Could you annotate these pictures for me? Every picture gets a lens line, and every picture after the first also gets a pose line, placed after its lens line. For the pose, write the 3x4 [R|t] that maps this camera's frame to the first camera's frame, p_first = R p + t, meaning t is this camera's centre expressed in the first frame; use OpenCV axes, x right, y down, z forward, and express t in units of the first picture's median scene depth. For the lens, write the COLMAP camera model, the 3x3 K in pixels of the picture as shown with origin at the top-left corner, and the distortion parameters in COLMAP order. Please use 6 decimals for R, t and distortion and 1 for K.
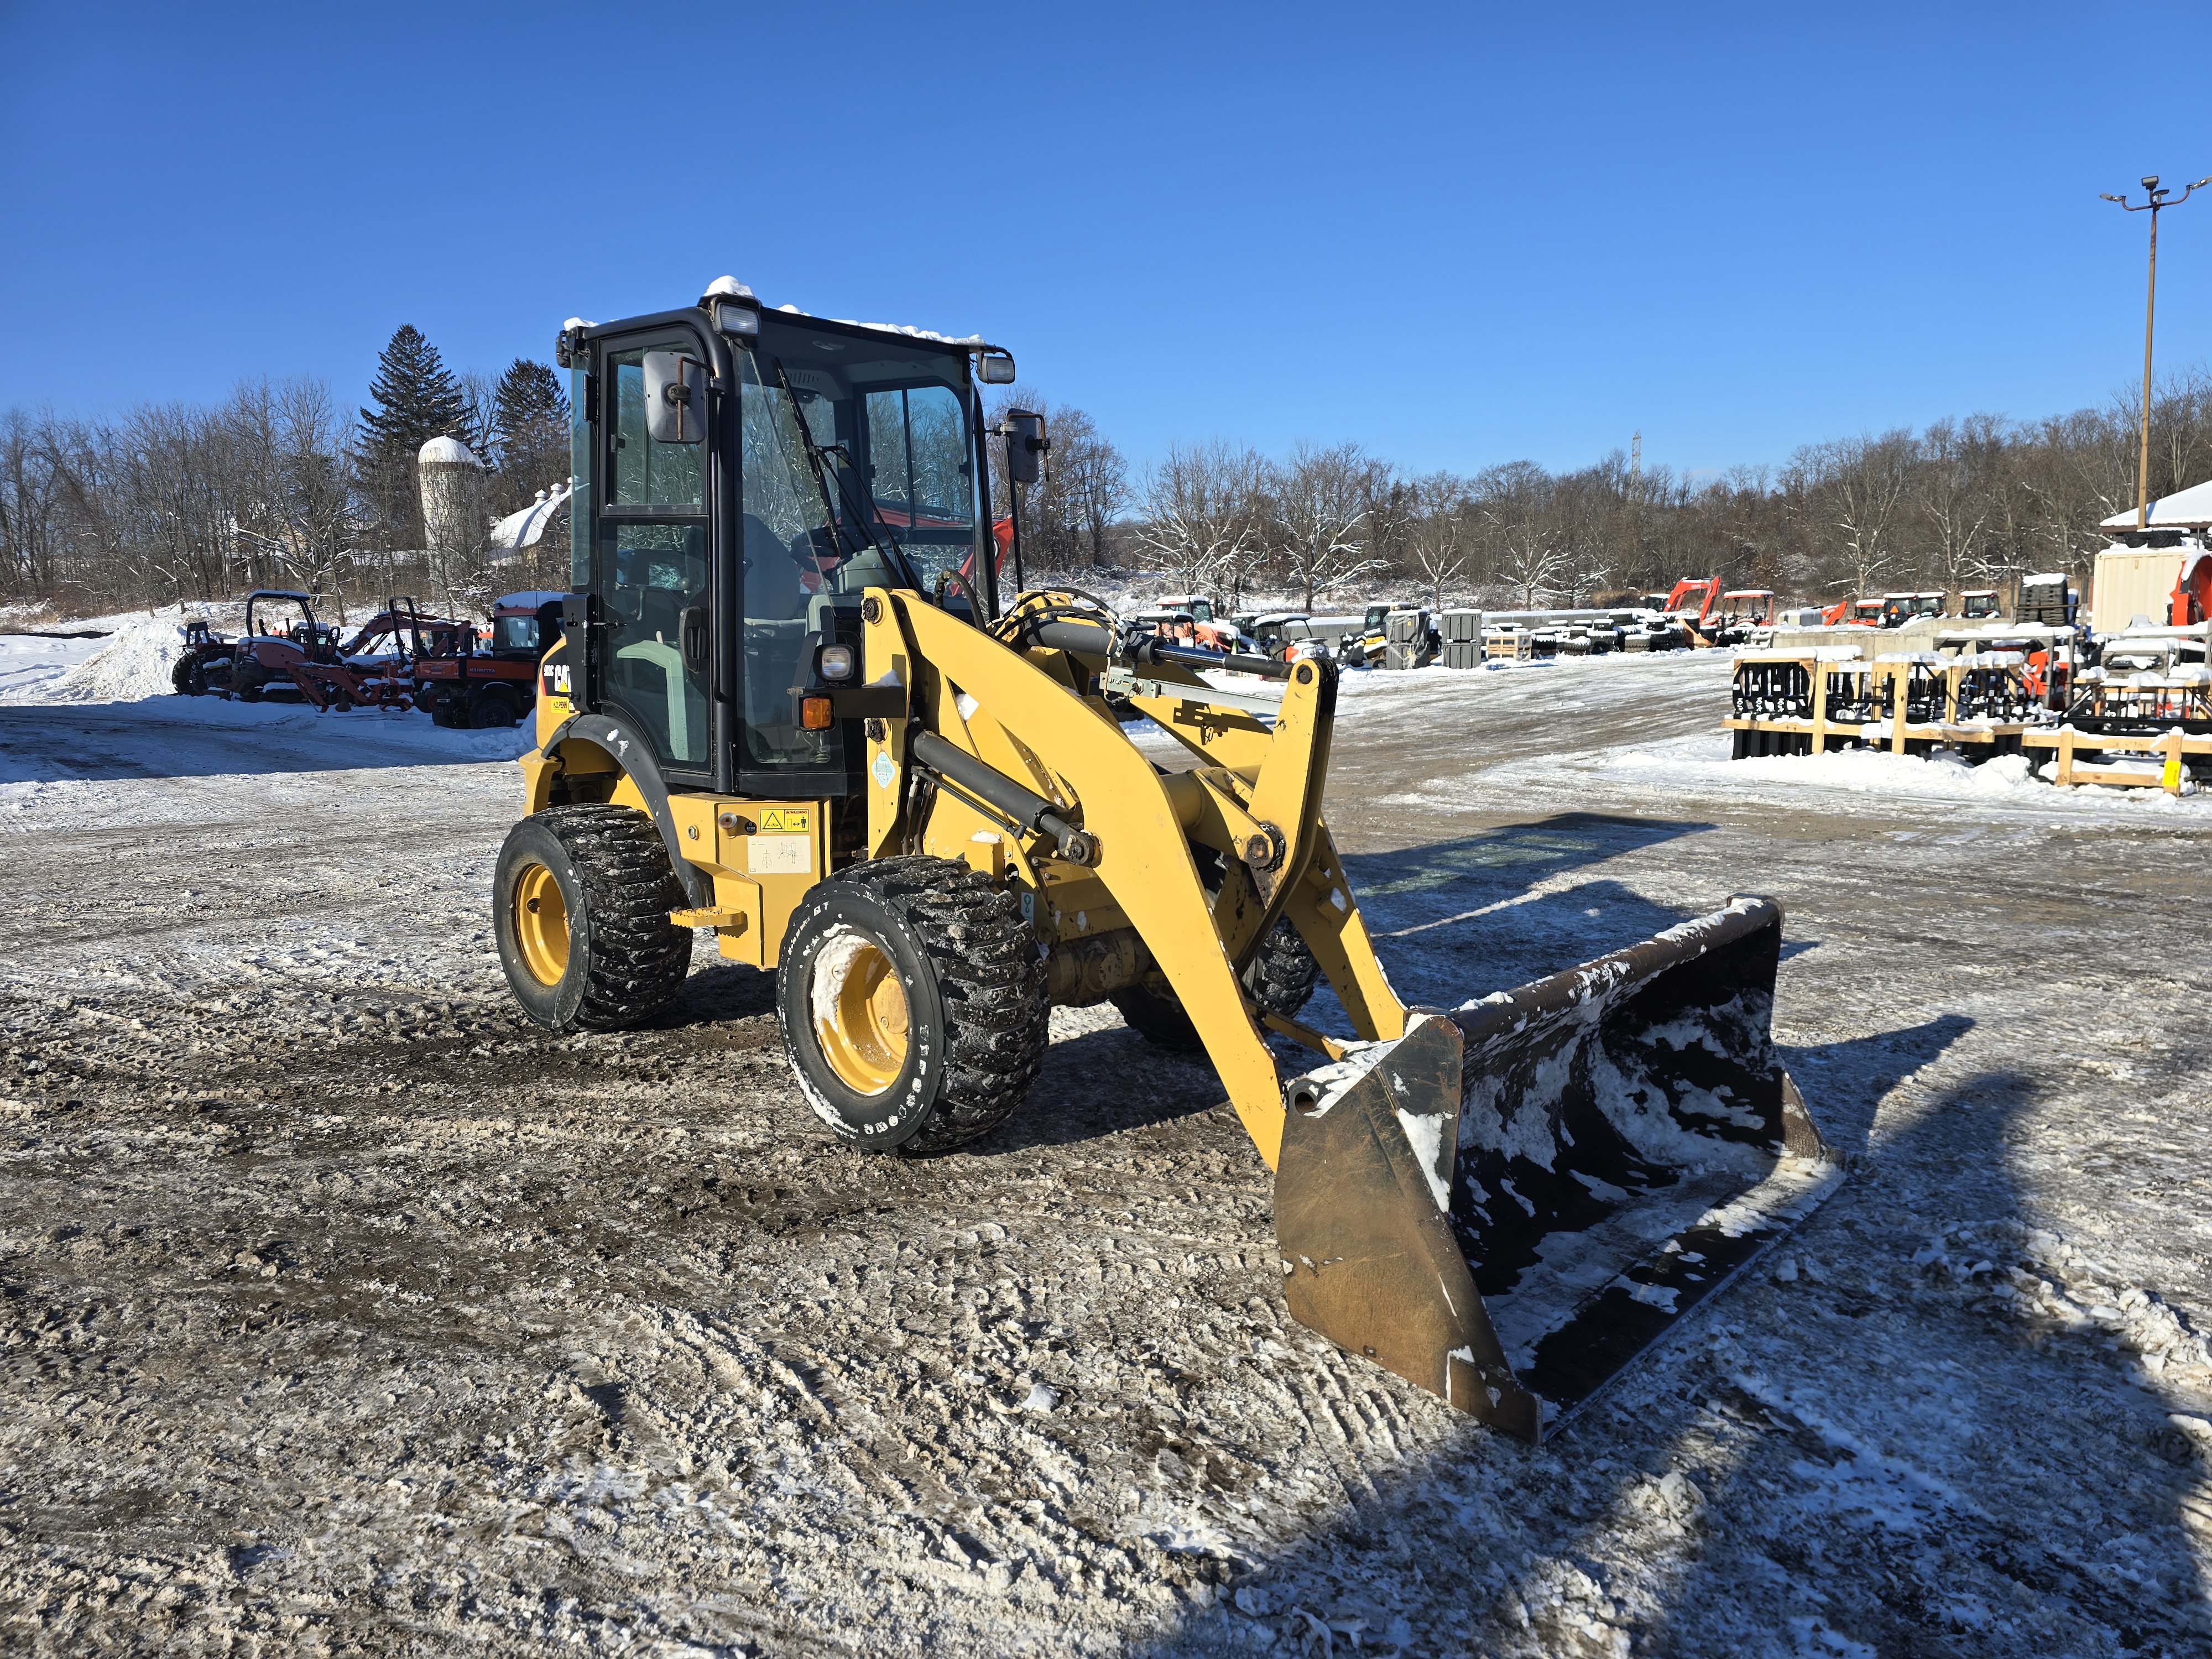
lens RADIAL K [[1482.7, 0, 1139.3], [0, 1482.7, 808.7], [0, 0, 1]] dist [0.114335, -0.137046]
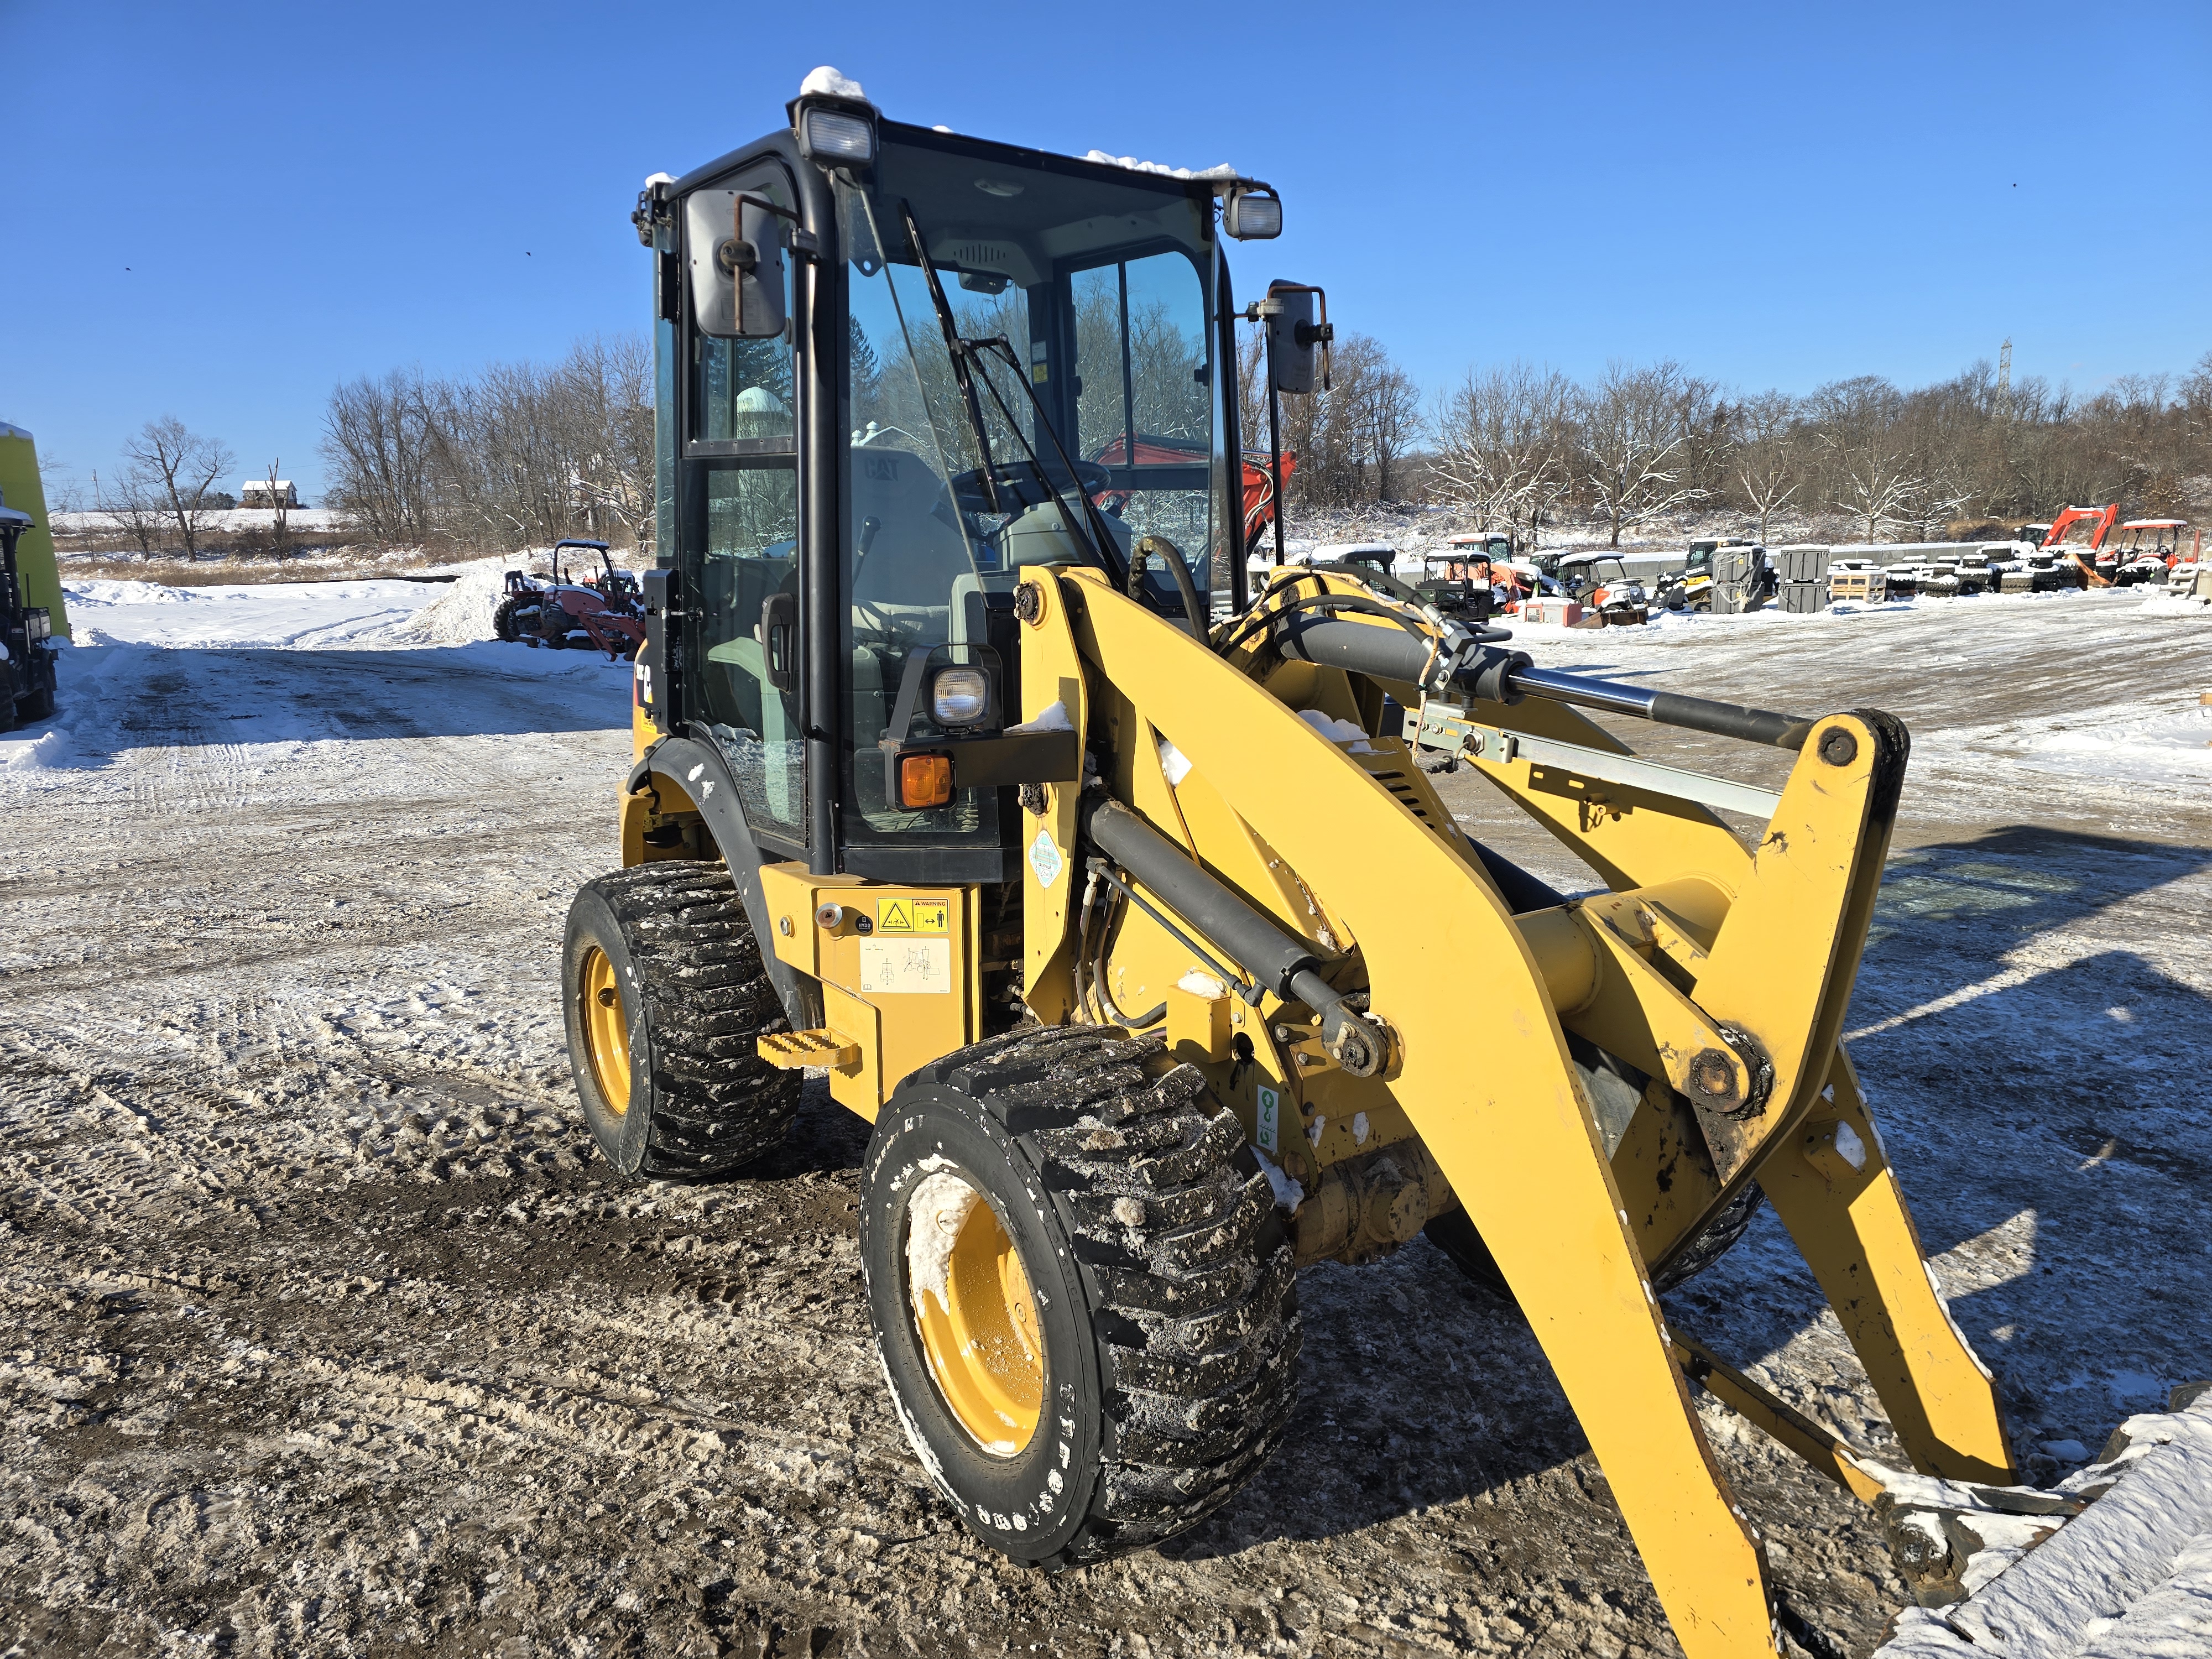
lens RADIAL K [[1468.3, 0, 1123.1], [0, 1468.3, 822.3], [0, 0, 1]] dist [0.072968, -0.067578]
pose [[0.980320, 0.029566, -0.195188, -0.018065], [-0.019361, 0.998354, 0.053987, -0.066275], [0.196463, -0.049145, 0.979279, 0.356347]]
